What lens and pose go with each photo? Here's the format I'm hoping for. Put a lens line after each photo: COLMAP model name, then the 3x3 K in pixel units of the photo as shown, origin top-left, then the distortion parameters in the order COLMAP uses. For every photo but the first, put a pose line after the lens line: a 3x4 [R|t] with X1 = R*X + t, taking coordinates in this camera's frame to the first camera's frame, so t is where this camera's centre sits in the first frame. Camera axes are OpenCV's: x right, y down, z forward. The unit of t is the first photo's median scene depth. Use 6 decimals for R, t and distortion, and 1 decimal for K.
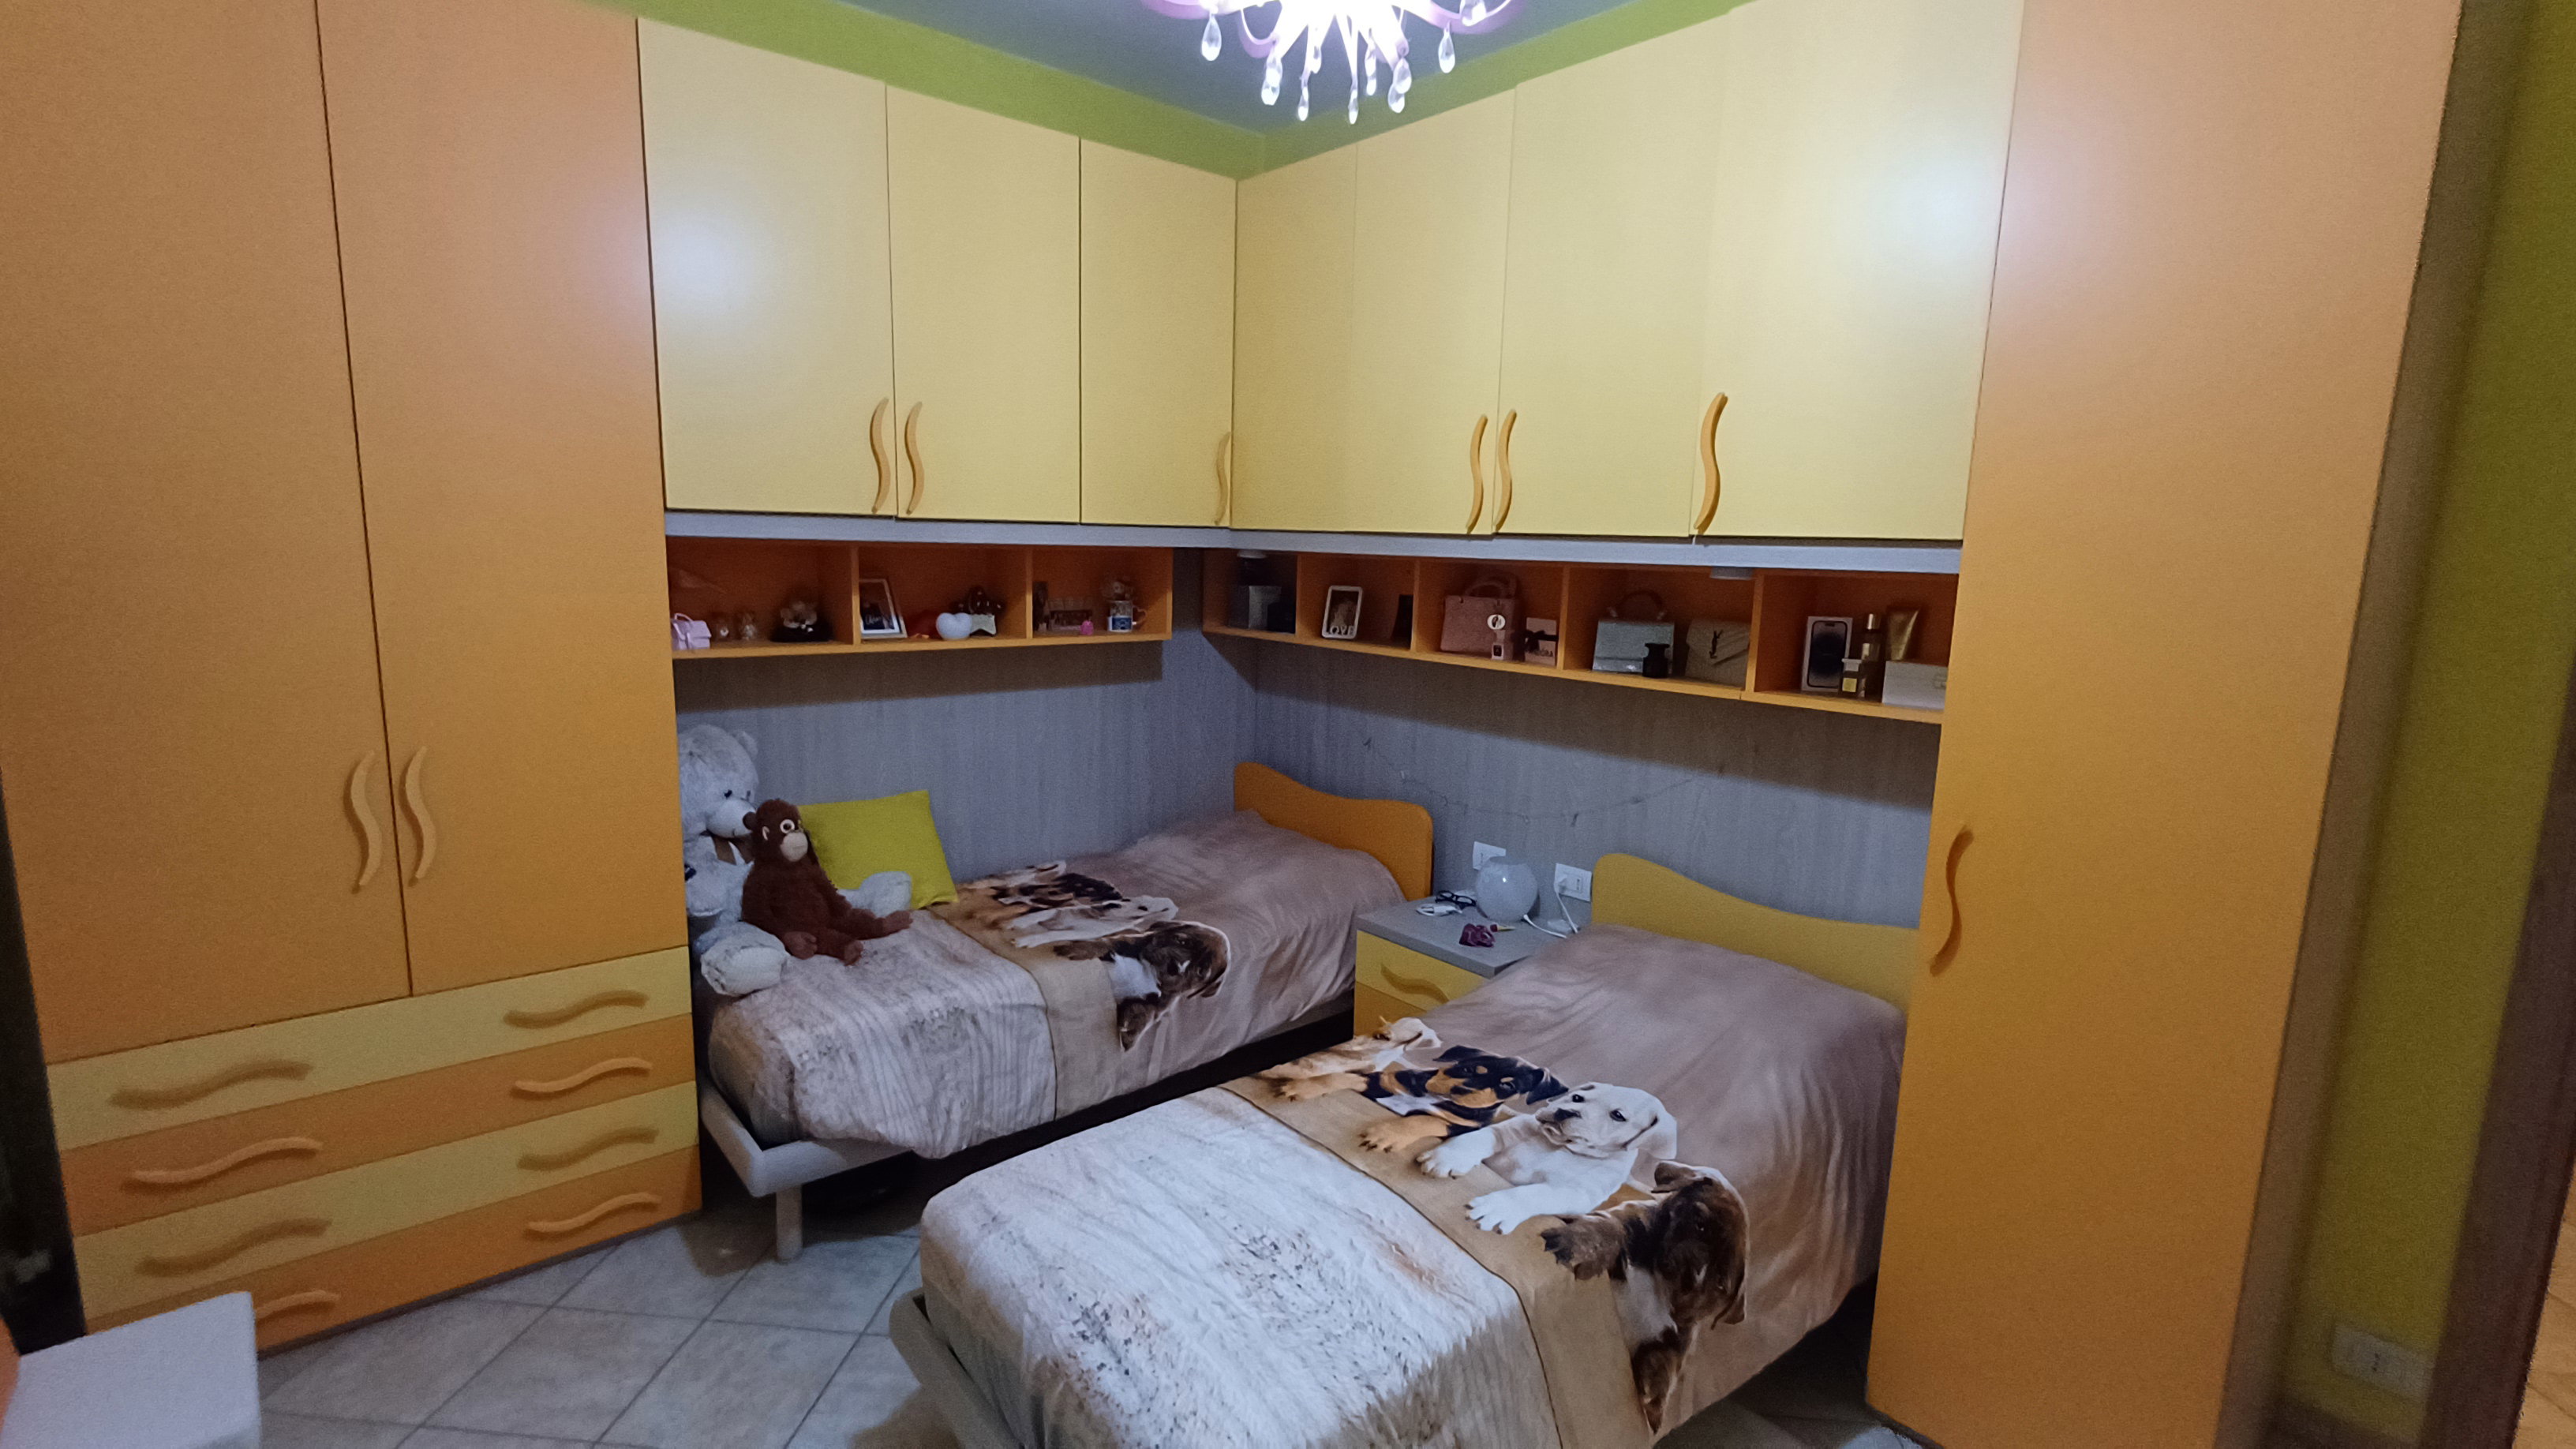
lens RADIAL K [[1173.1, 0, 1281.9], [0, 1173.1, 732.4], [0, 0, 1]] dist [0.000387, 0.000552]
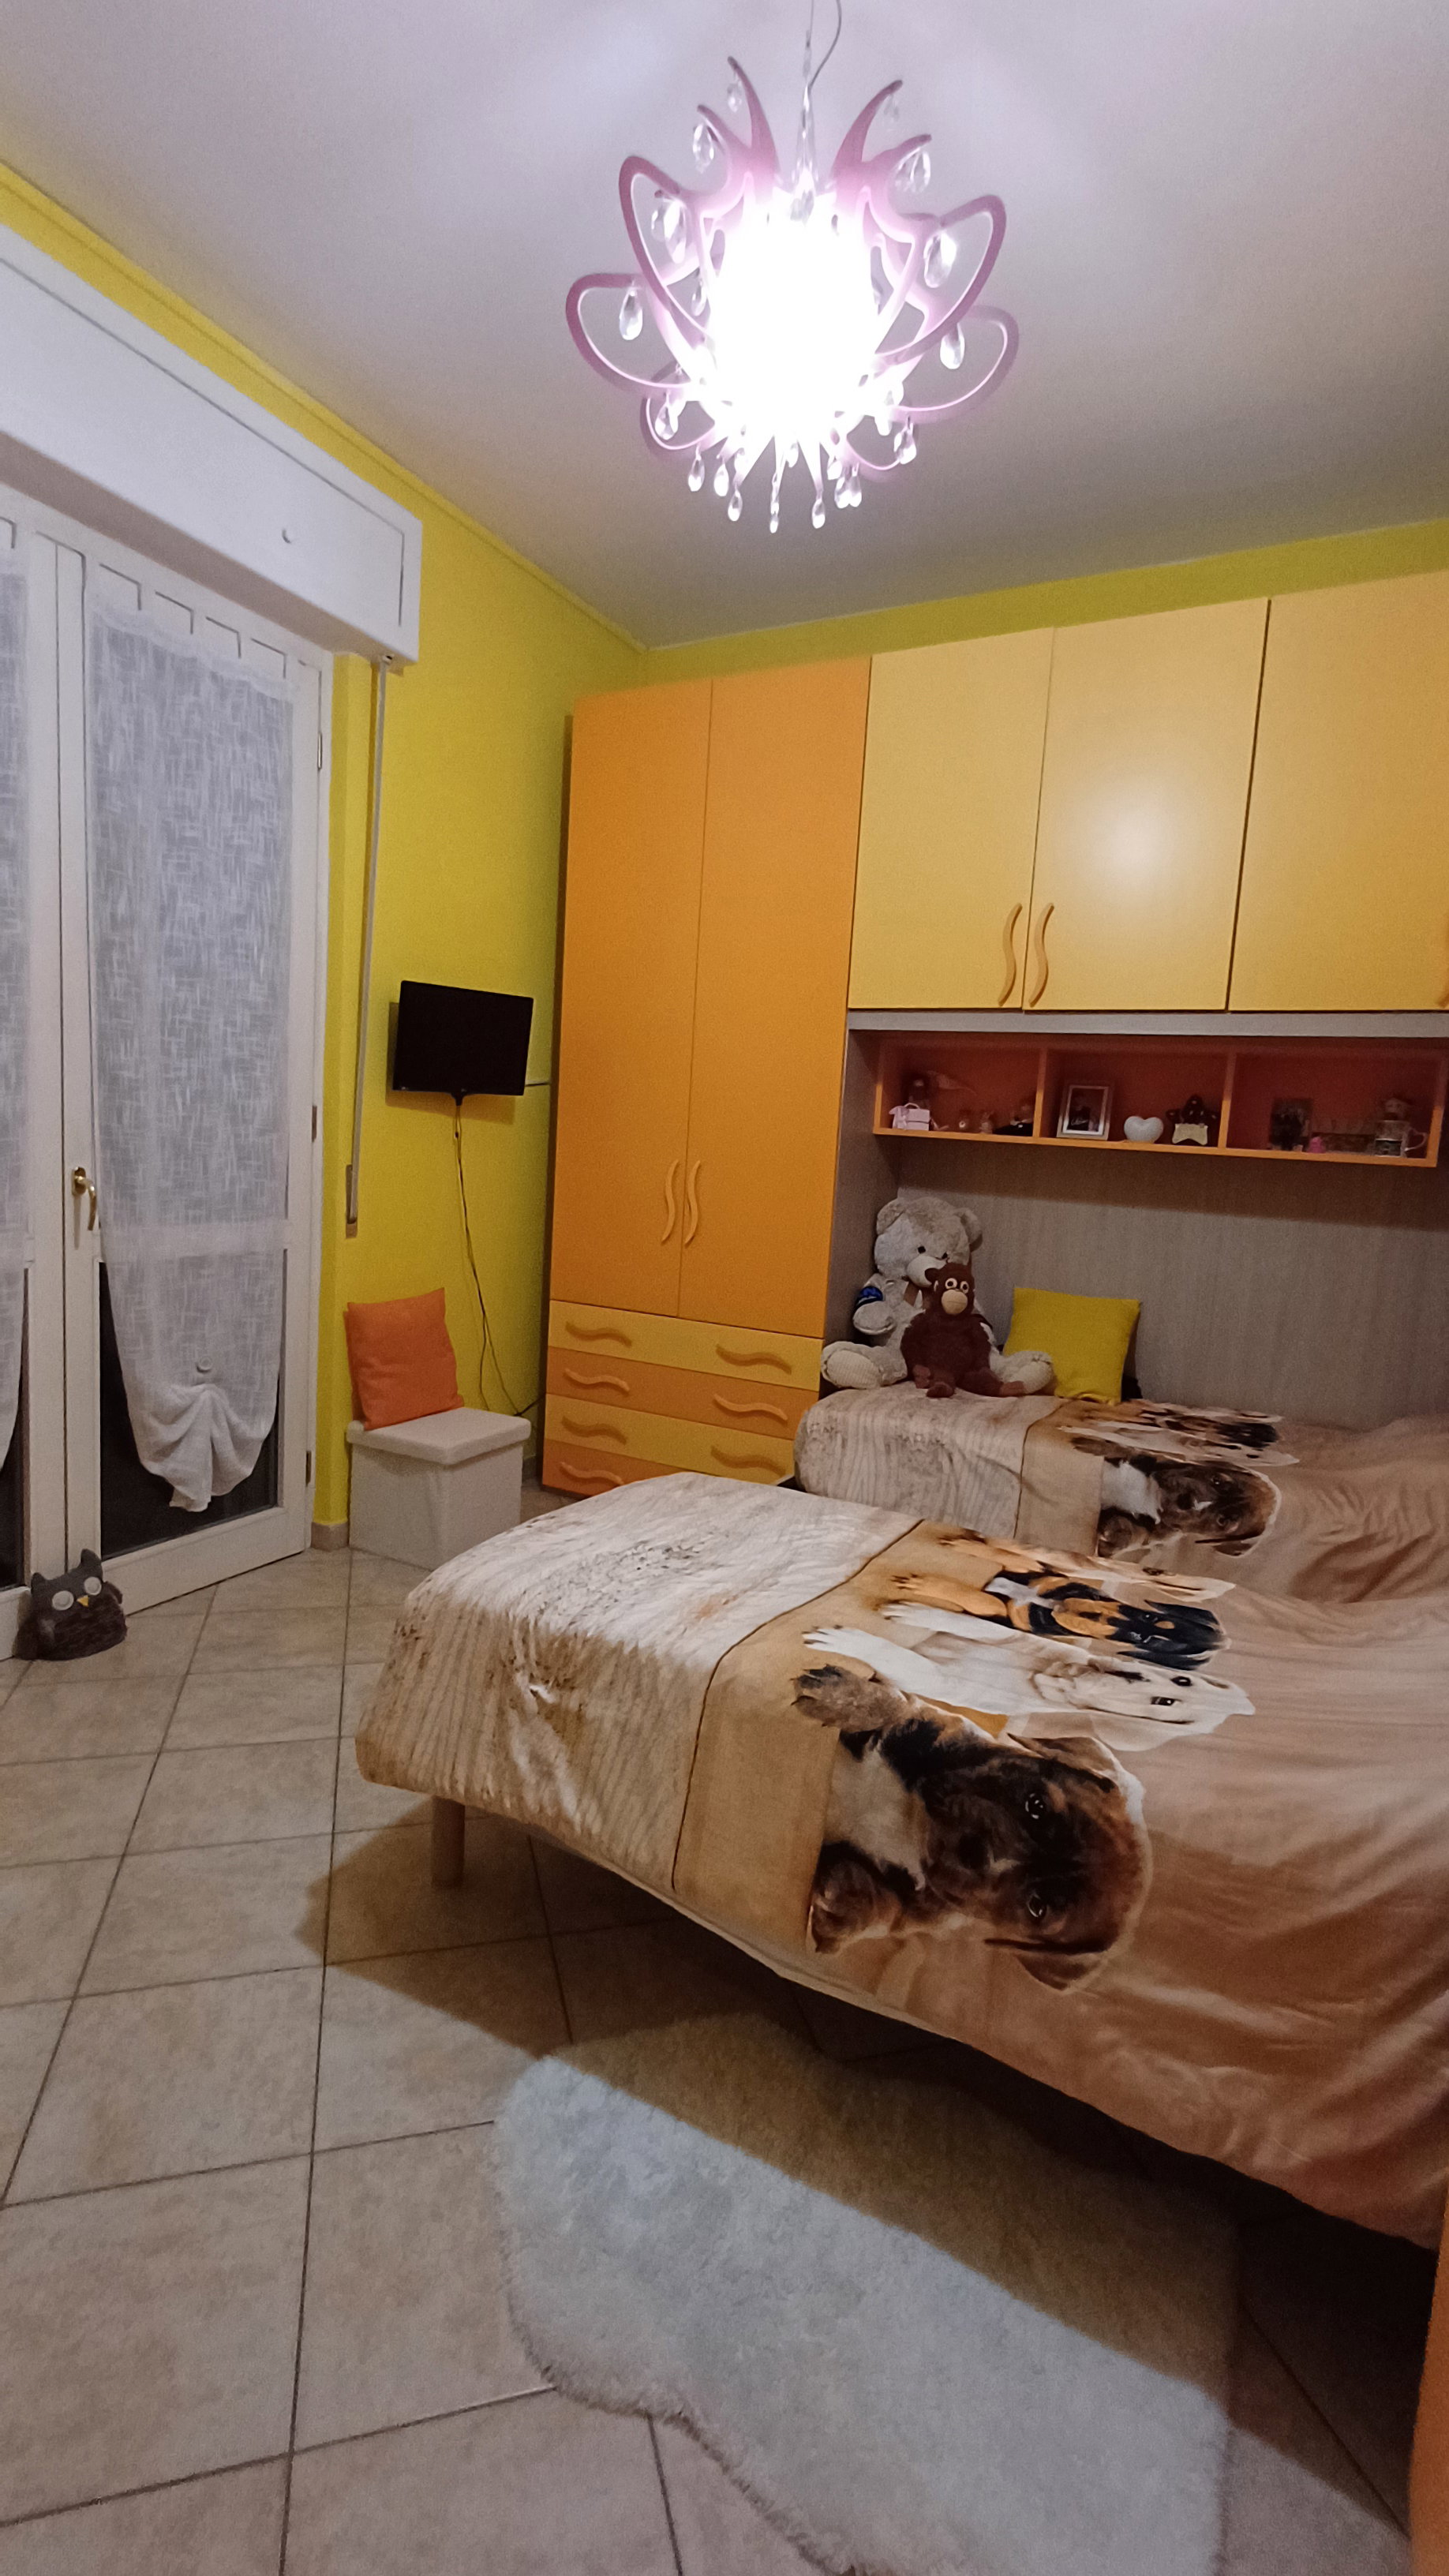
lens RADIAL K [[1173.1, 0, 717.4], [0, 1173.1, 1279.8], [0, 0, 1]] dist [0.000387, 0.000552]
pose [[0.366116, 0.109147, -0.924146, 0.756269], [-0.203855, 0.978383, 0.034792, 0.107453], [0.907966, 0.175654, 0.380452, 0.429975]]
